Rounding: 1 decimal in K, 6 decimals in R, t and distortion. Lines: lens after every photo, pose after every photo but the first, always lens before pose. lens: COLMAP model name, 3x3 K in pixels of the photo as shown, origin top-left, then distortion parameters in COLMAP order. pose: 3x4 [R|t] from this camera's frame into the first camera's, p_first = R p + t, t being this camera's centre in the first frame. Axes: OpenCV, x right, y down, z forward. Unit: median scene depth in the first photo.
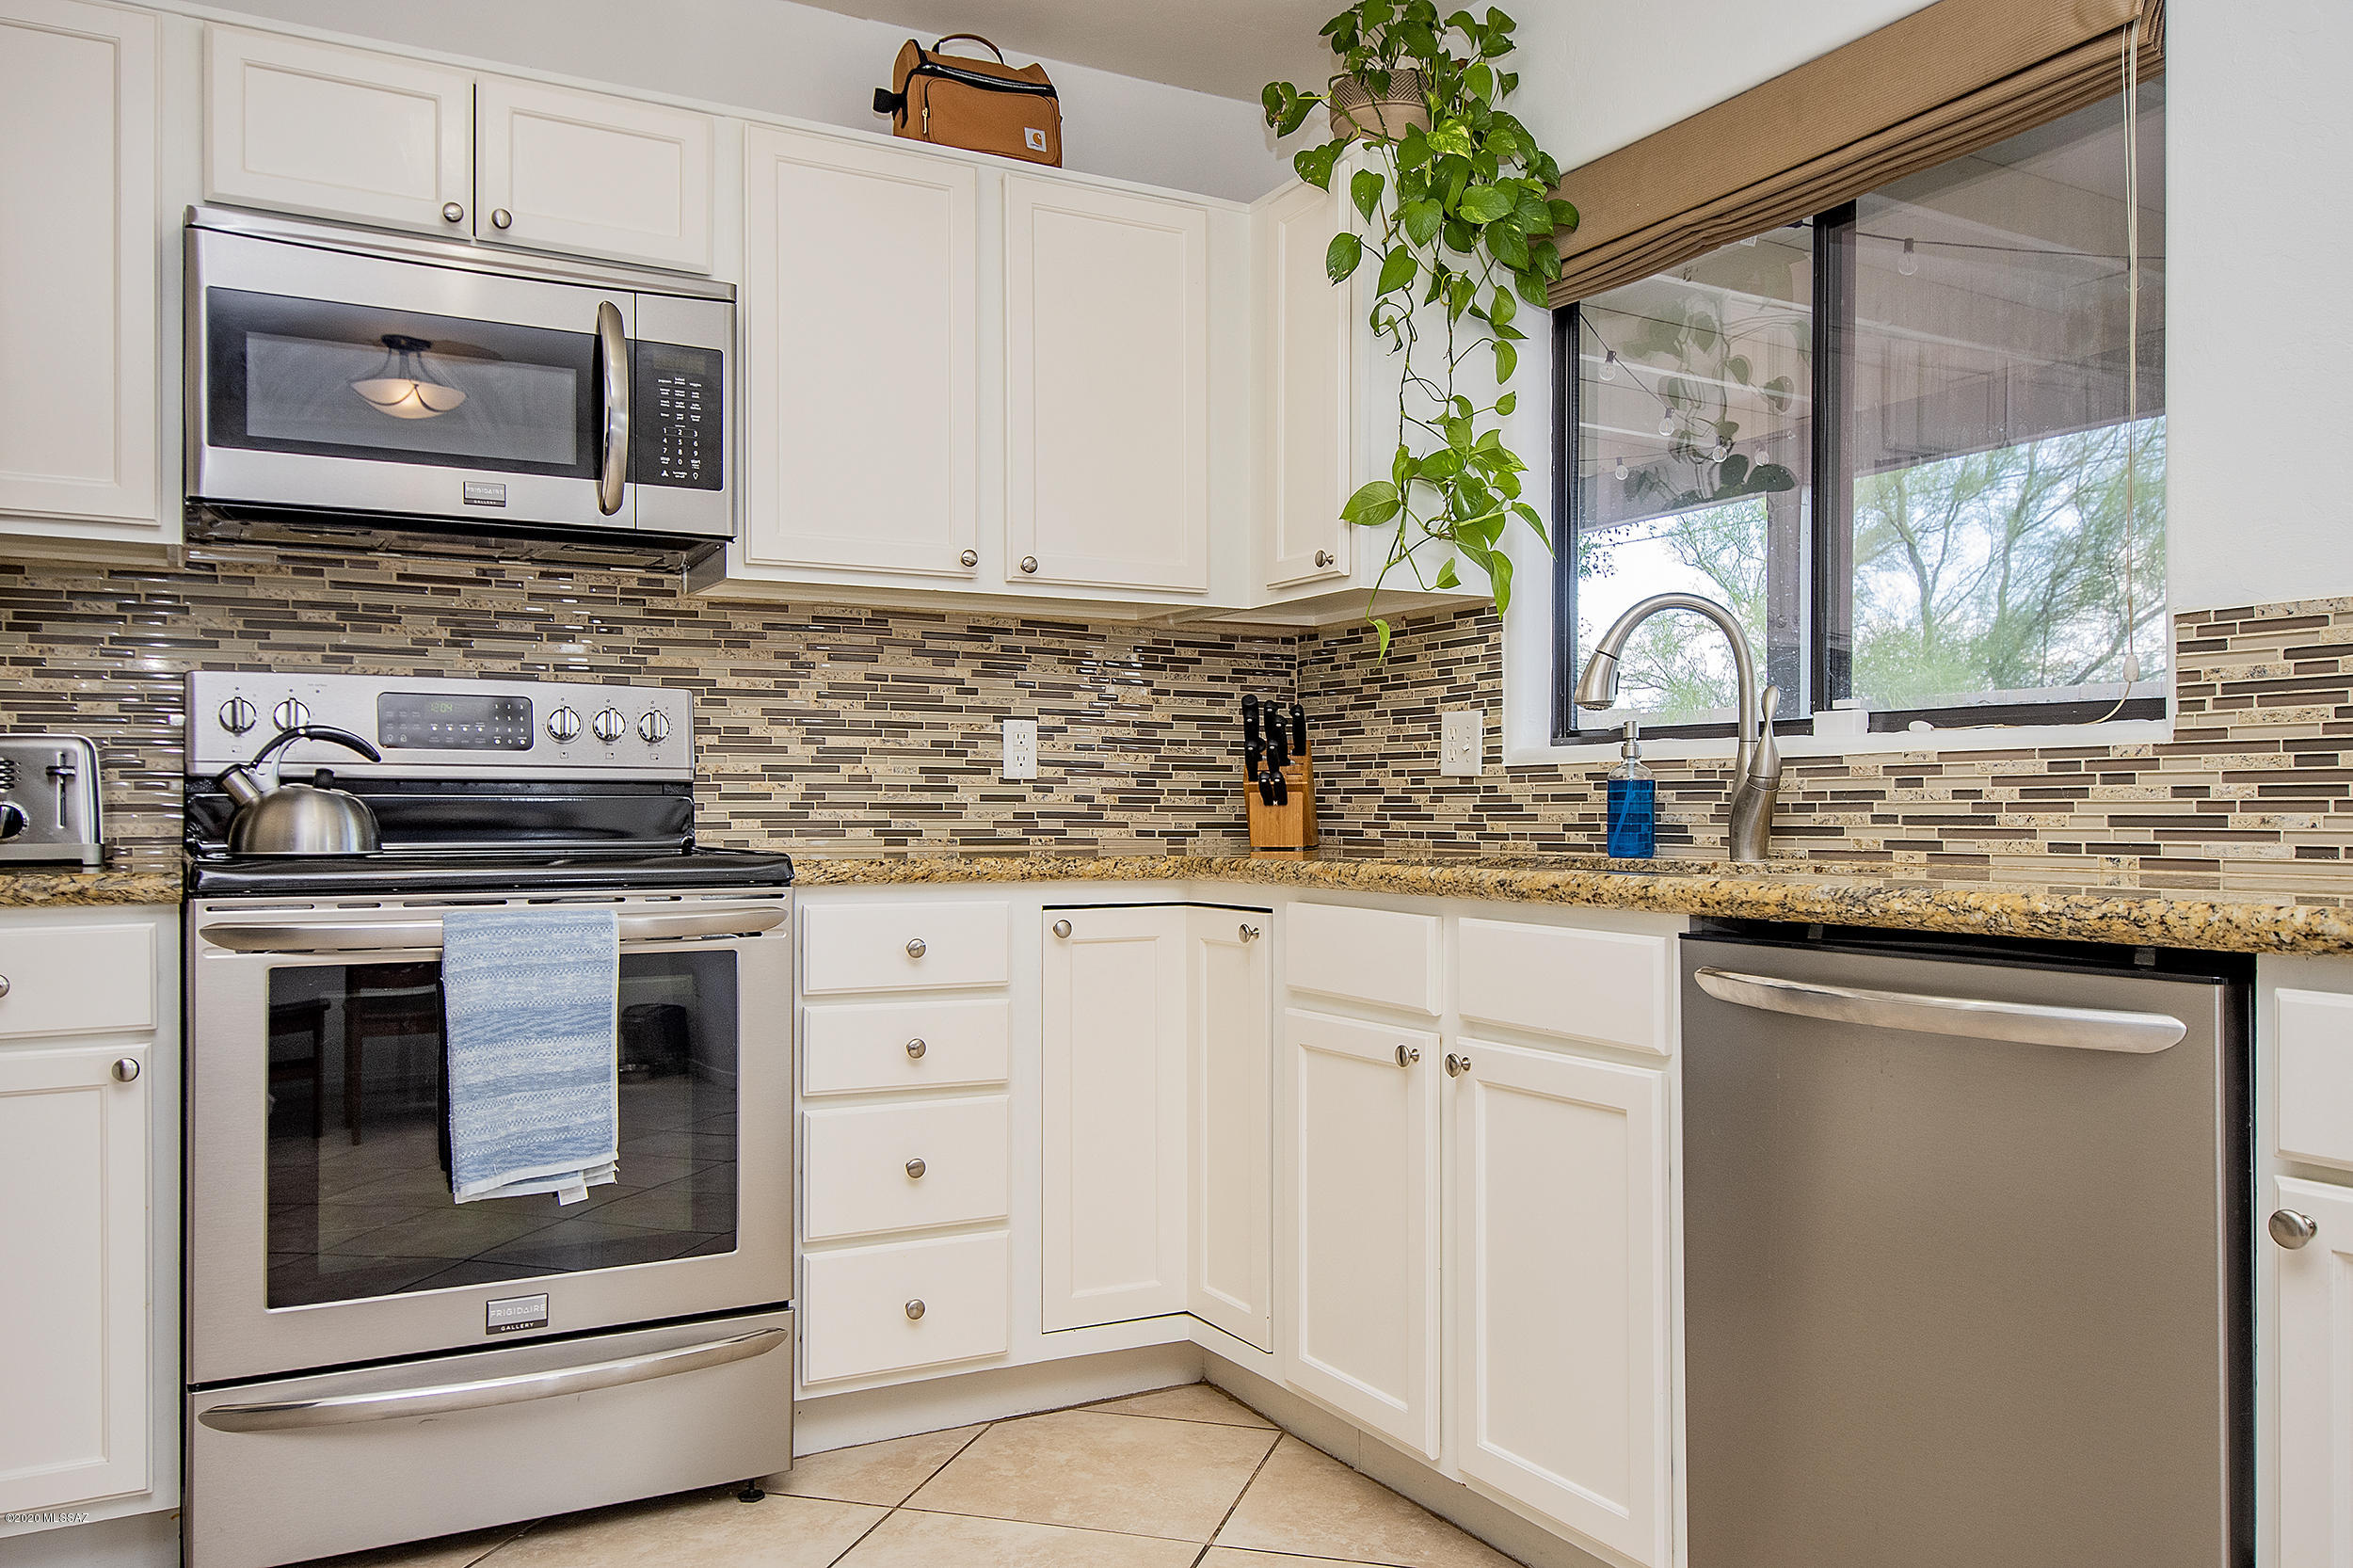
lens RADIAL K [[1793.4, 0, 1182.8], [0, 1793.4, 809.8], [0, 0, 1]] dist [0.026209, -0.009066]
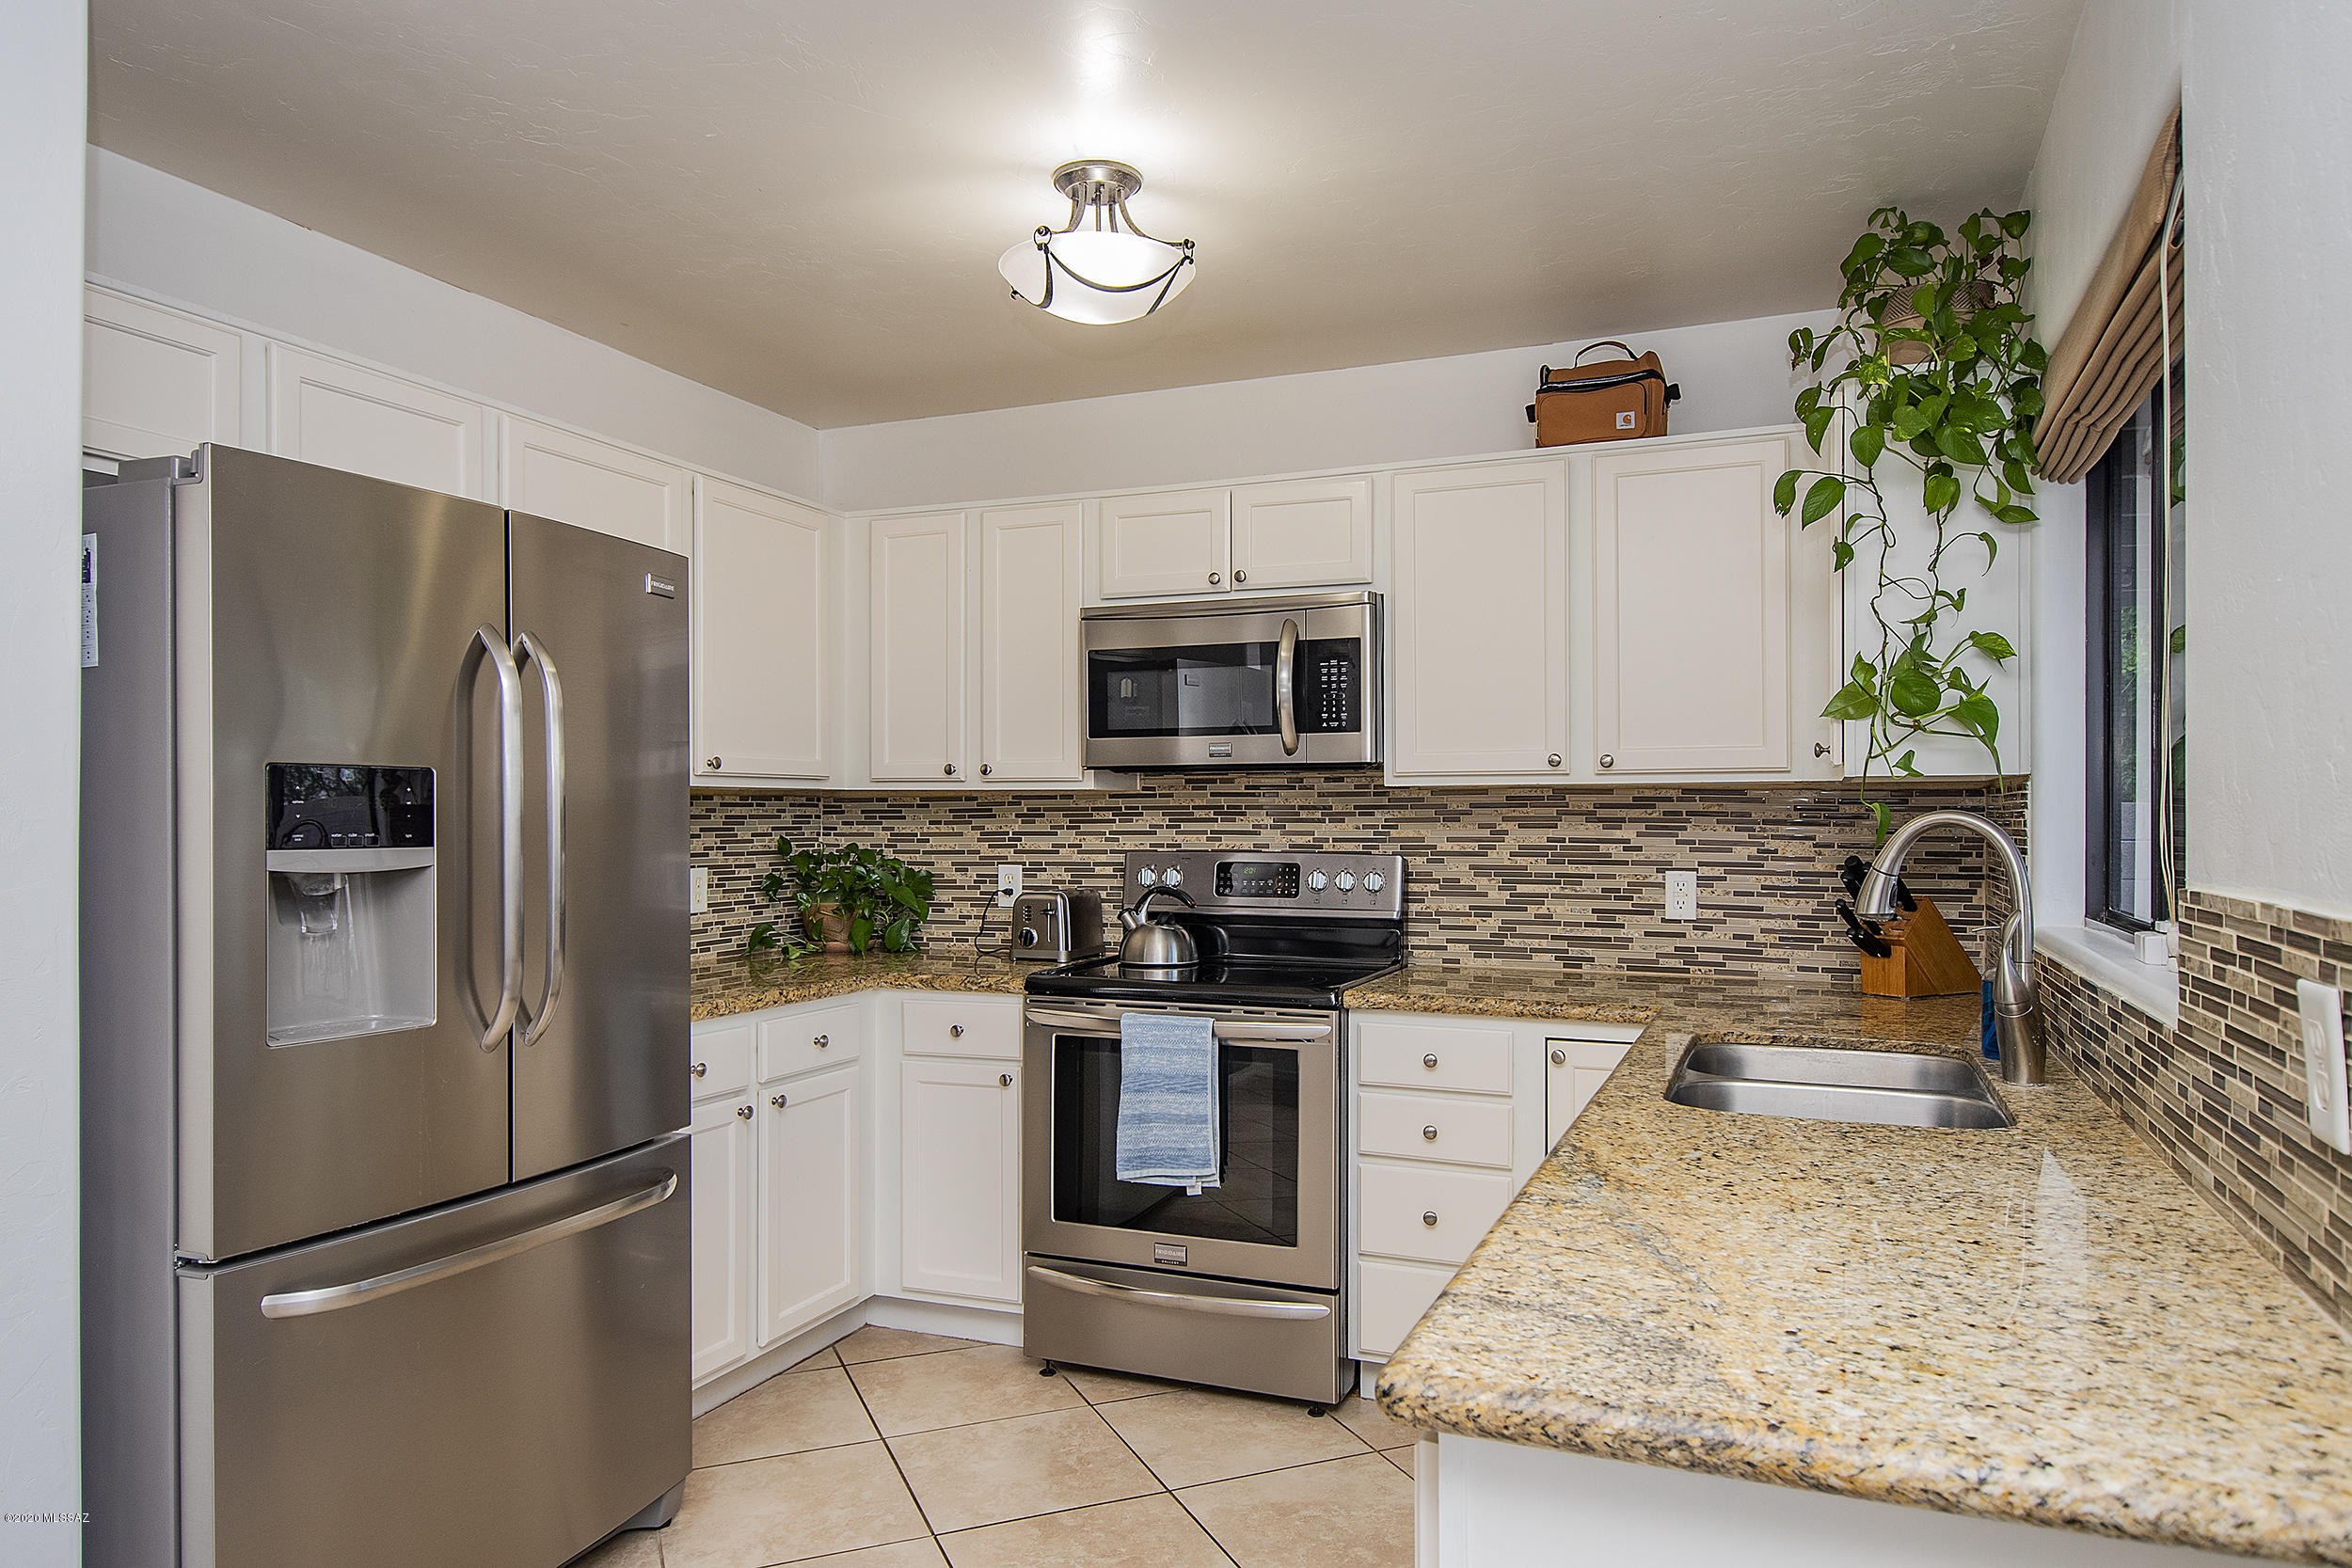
lens RADIAL K [[1517.4, 0, 1190.6], [0, 1517.4, 815.9], [0, 0, 1]] dist [0.022397, -0.003698]
pose [[0.627304, 0.000312, -0.778774, 0.705652], [-0.000835, 1.000000, -0.000272, -0.121225], [0.778774, 0.000821, 0.627304, 0.122858]]
